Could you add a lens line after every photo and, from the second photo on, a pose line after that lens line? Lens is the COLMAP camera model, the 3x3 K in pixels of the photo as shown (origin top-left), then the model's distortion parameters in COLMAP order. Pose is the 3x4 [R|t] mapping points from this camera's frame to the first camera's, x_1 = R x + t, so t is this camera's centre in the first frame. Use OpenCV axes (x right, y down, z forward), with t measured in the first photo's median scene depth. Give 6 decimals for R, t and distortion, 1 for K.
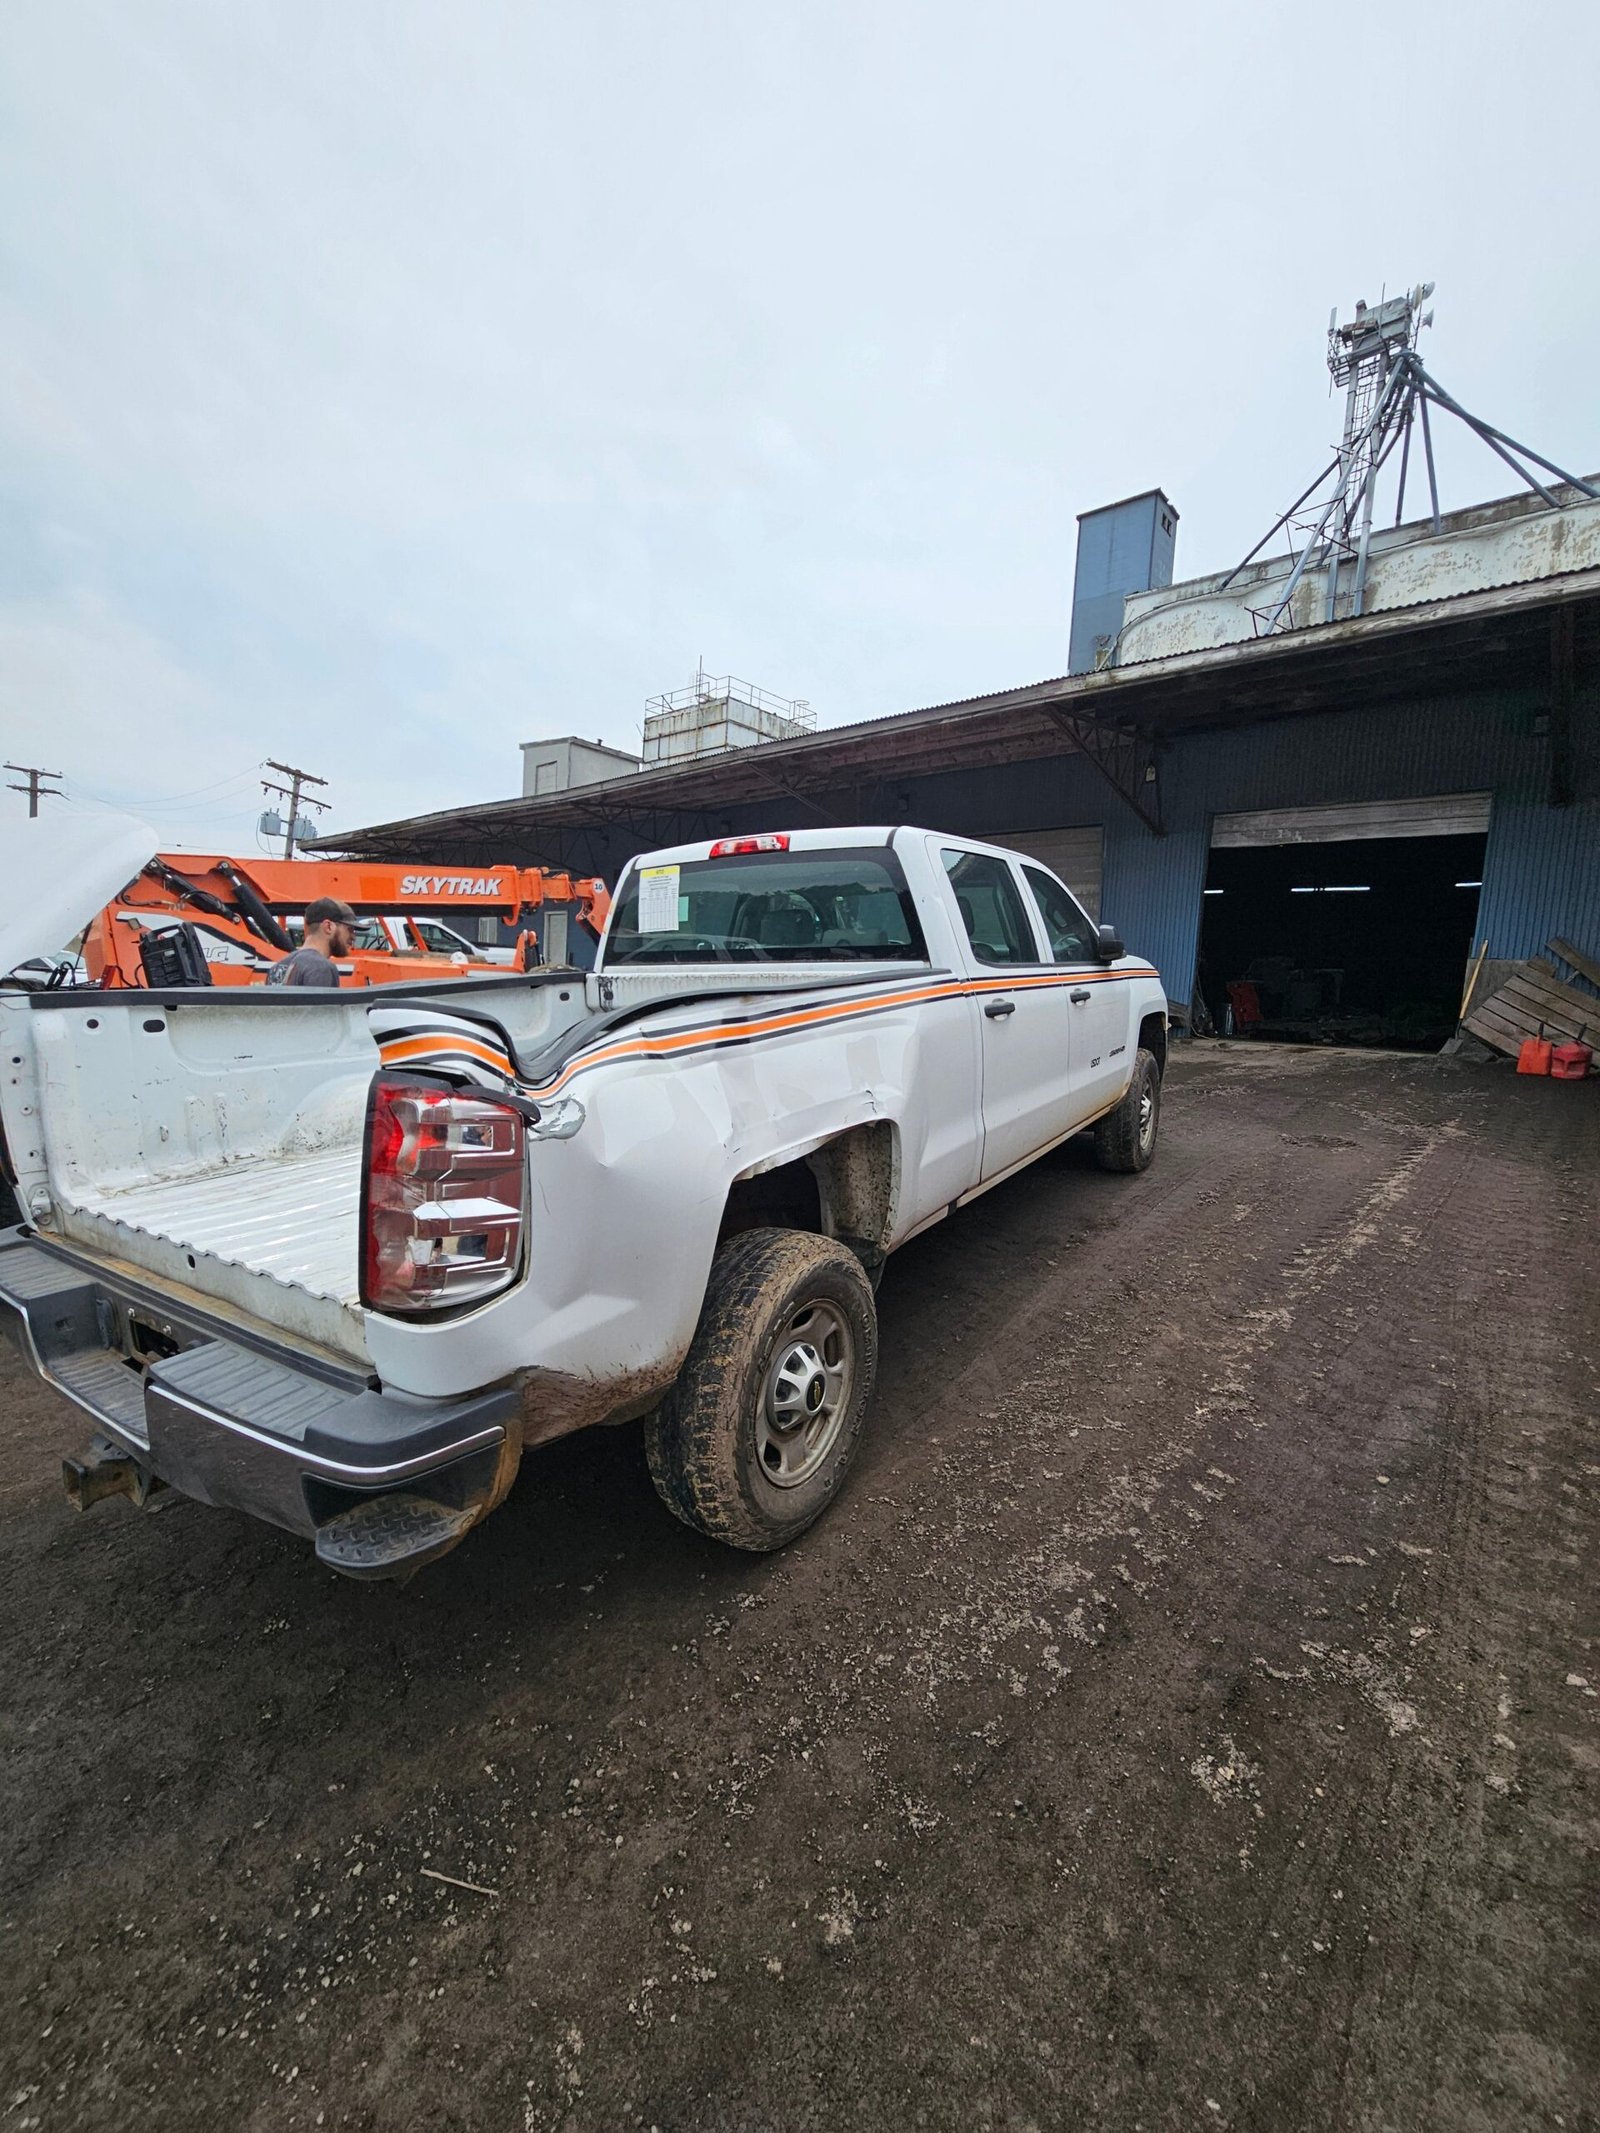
lens RADIAL K [[870.1, 0, 767.5], [0, 870.1, 1063.3], [0, 0, 1]] dist [-0.004996, -0.000243]
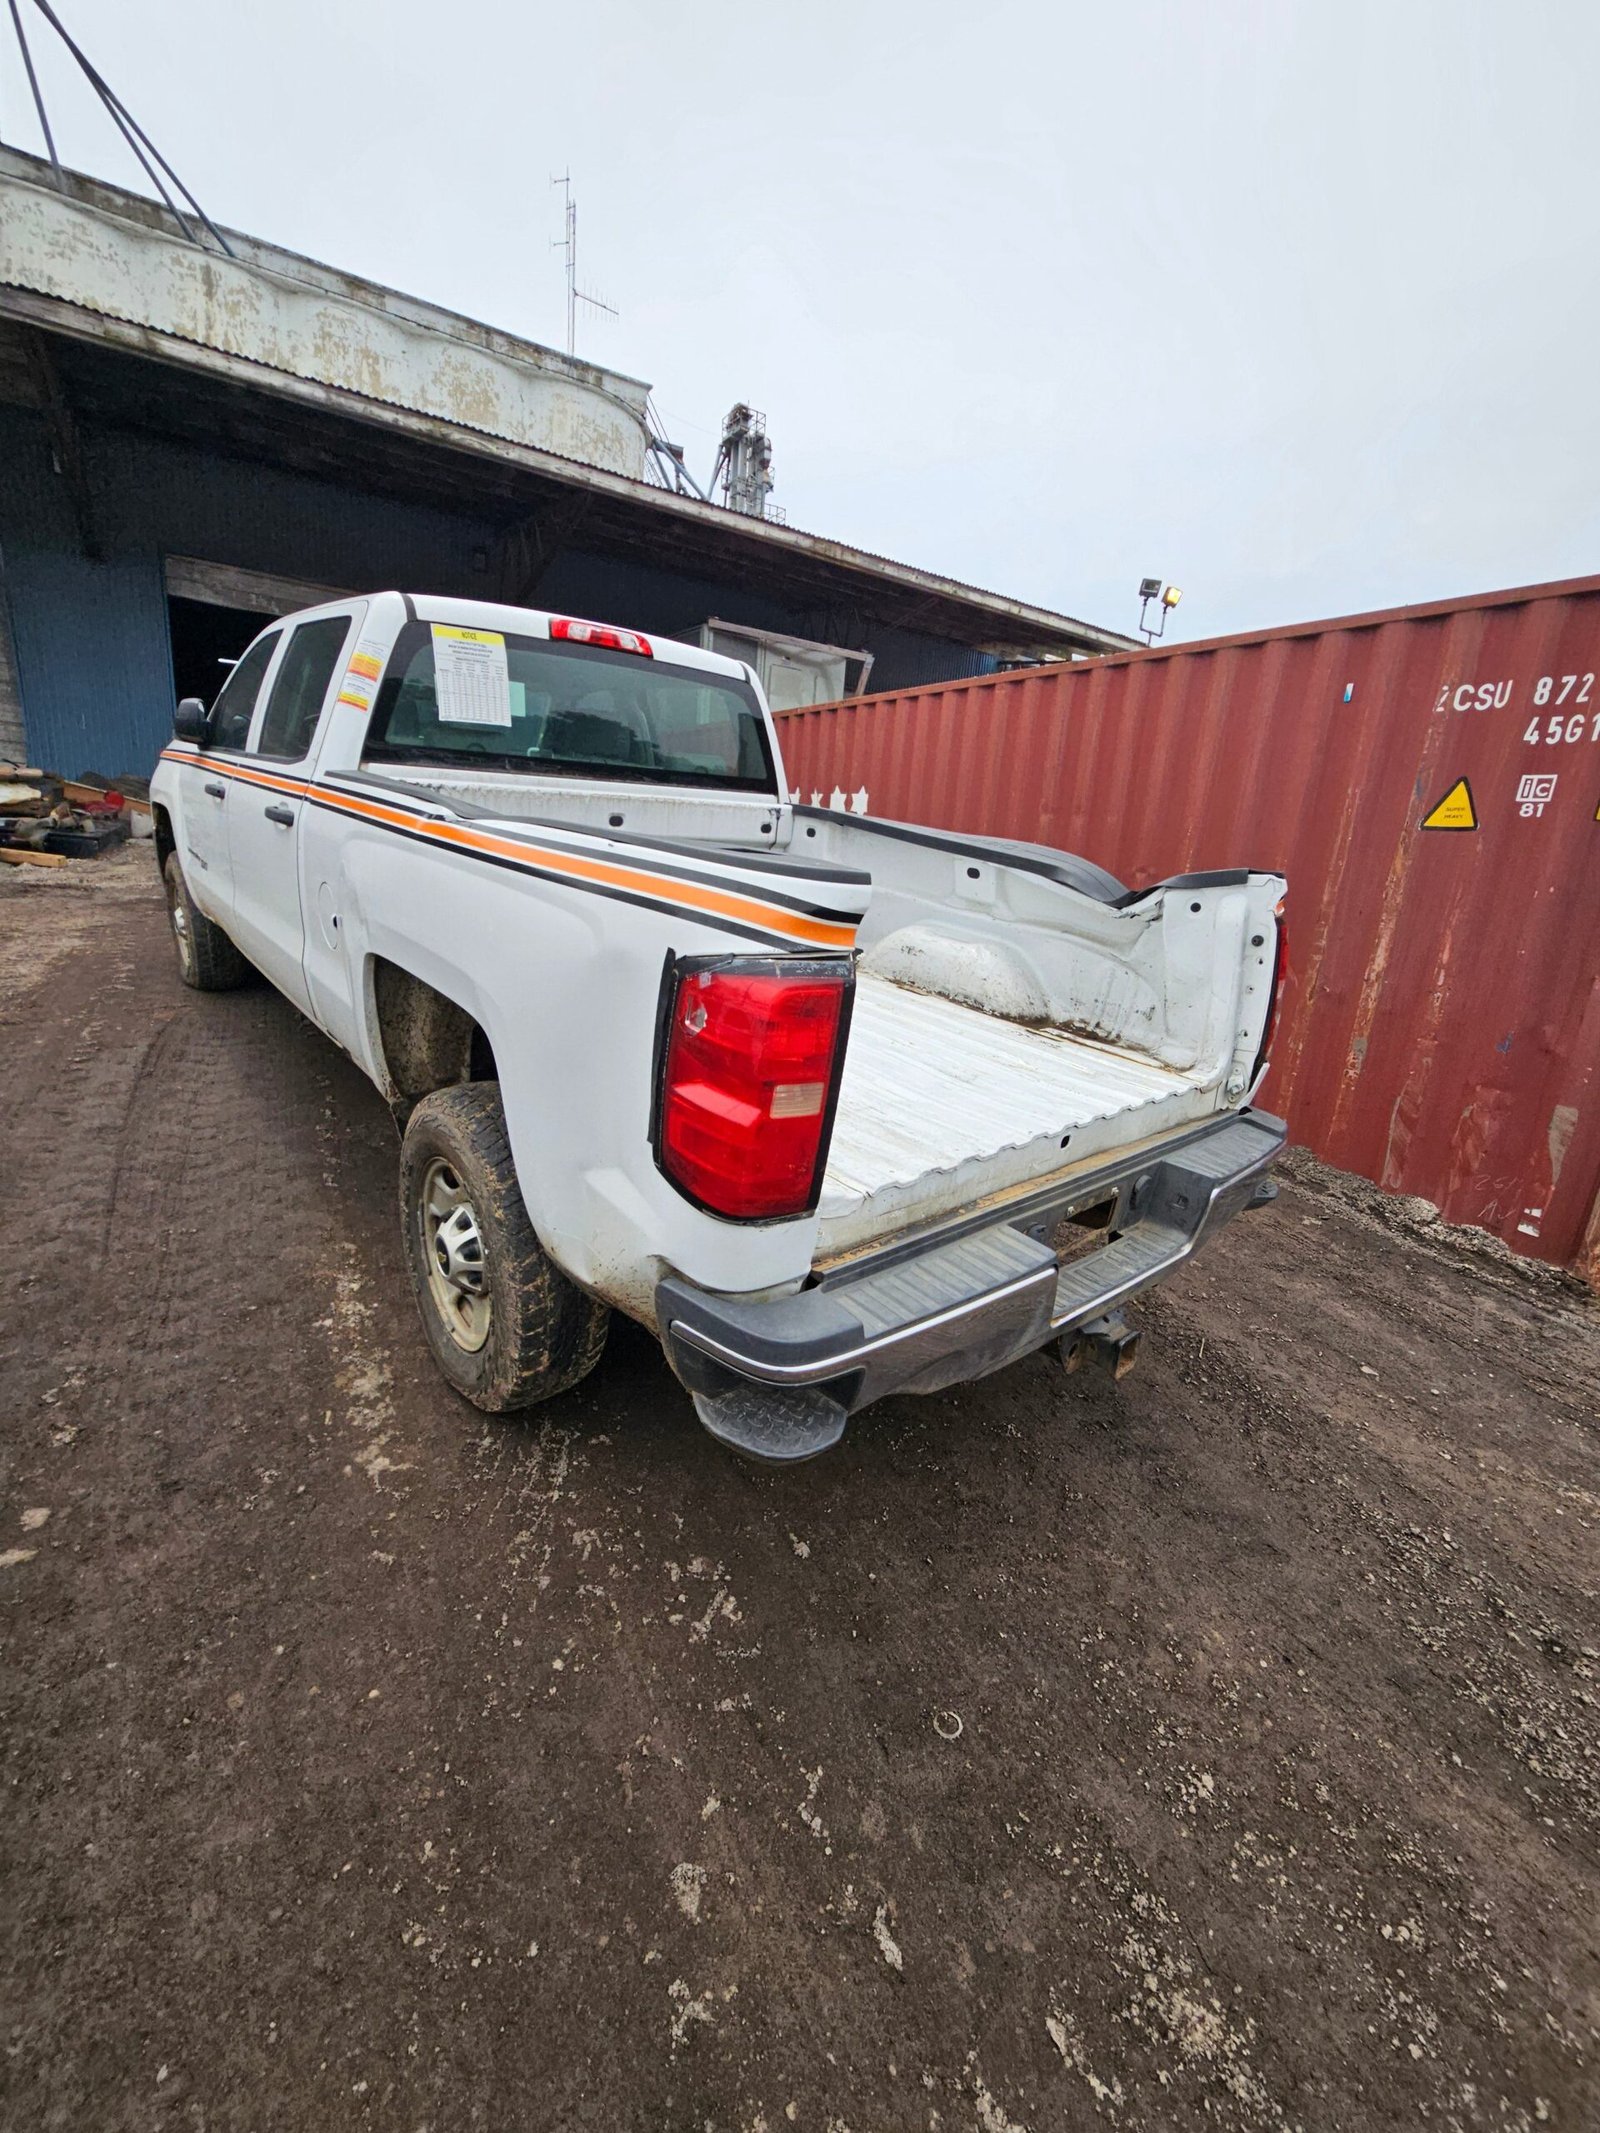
lens RADIAL K [[909.5, 0, 794.2], [0, 909.5, 1077.6], [0, 0, 1]] dist [-0.006434, 0.002318]
pose [[0.221679, -0.272642, 0.936229, -0.128603], [0.021609, 0.961255, 0.274814, -0.010105], [-0.974880, -0.040690, 0.218981, 0.082189]]
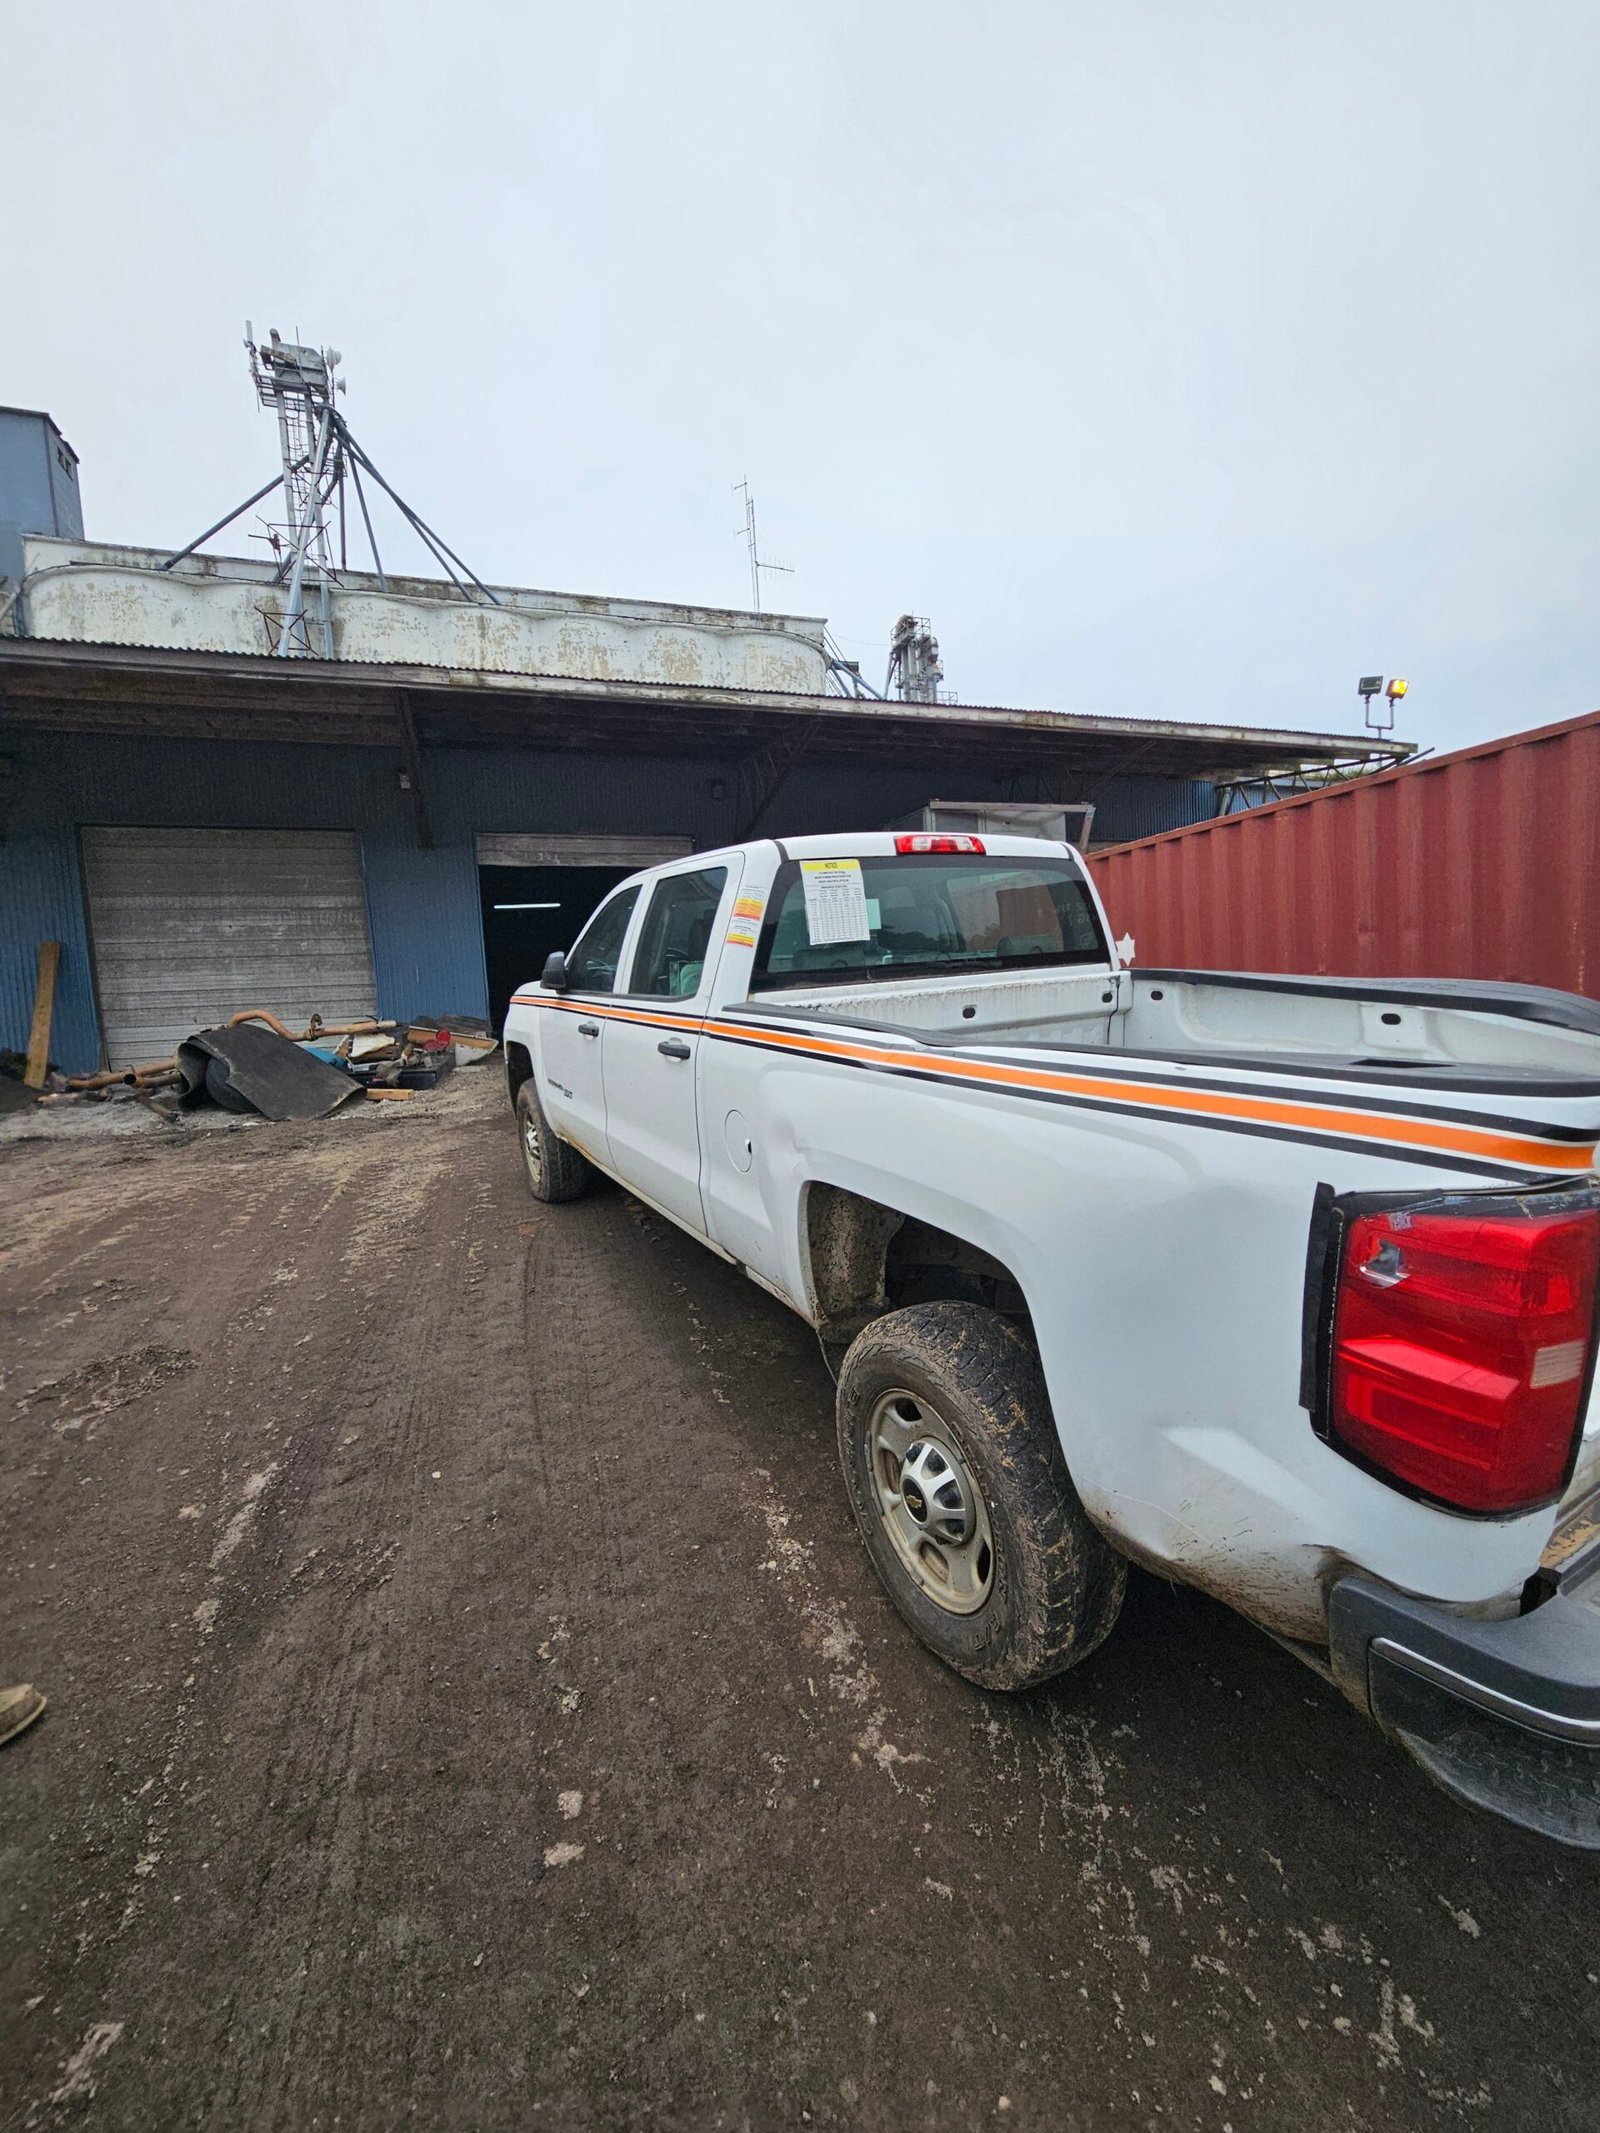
lens RADIAL K [[899.5, 0, 773.0], [0, 899.5, 1065.8], [0, 0, 1]] dist [-0.000362, 0.000857]
pose [[0.431424, -0.136987, 0.891688, -0.131036], [0.157307, 0.984685, 0.075164, -0.016657], [-0.888328, 0.107841, 0.446366, 0.104484]]
